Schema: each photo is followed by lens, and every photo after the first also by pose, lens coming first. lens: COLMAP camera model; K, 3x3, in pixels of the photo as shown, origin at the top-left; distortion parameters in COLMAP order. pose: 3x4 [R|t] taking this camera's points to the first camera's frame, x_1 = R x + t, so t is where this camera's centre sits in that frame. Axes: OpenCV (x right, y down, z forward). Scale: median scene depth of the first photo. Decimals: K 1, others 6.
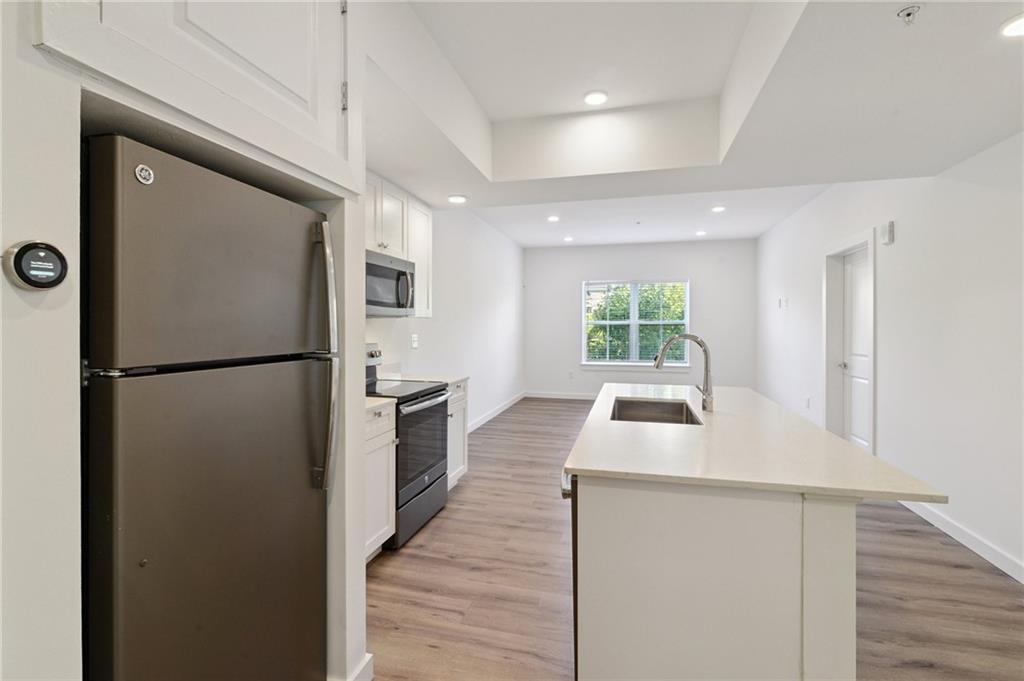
lens RADIAL K [[467.6, 0, 510.4], [0, 467.6, 325.9], [0, 0, 1]] dist [-0.000337, 0.000022]
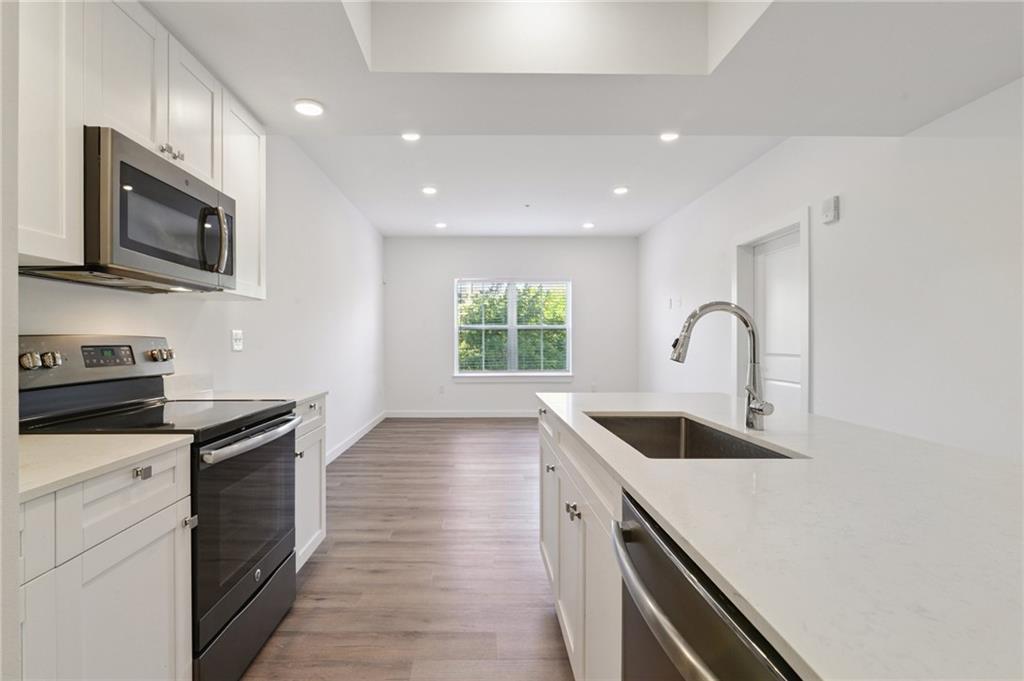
lens RADIAL K [[481.2, 0, 475.7], [0, 481.2, 338.1], [0, 0, 1]] dist [-0.011692, -0.000001]
pose [[0.968793, -0.004634, 0.247828, -0.058509], [0.006504, 0.999956, -0.006728, 0.043813], [-0.247786, 0.008130, 0.968781, 0.325130]]
